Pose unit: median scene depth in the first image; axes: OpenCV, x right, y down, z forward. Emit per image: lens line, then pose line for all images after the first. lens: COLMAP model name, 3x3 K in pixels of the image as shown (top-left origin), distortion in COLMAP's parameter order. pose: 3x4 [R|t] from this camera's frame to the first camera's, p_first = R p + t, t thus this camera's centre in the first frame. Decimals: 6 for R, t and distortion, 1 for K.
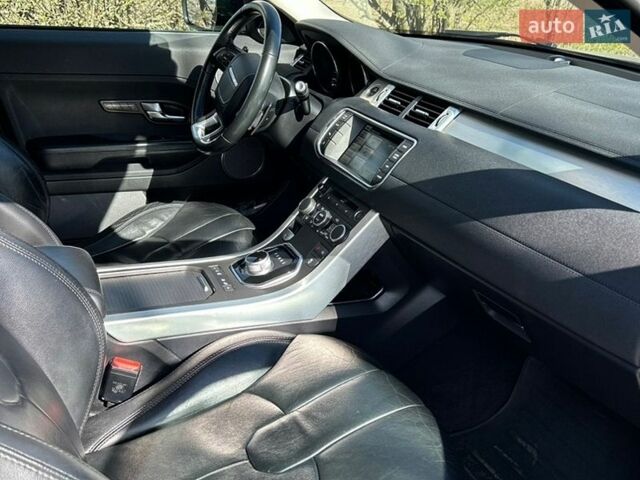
lens RADIAL K [[642.5, 0, 320.0], [0, 642.5, 240.0], [0, 0, 1]] dist [0.167358, -0.407114]
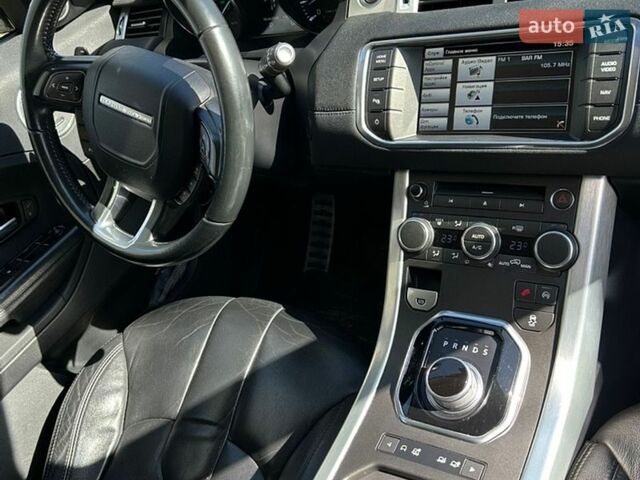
lens RADIAL K [[642.5, 0, 320.0], [0, 642.5, 240.0], [0, 0, 1]] dist [0.167358, -0.407114]
pose [[0.755413, -0.598016, 0.267821, -0.229845], [0.545371, 0.800385, 0.248906, -0.228681], [-0.363210, -0.041965, 0.930762, 0.506046]]
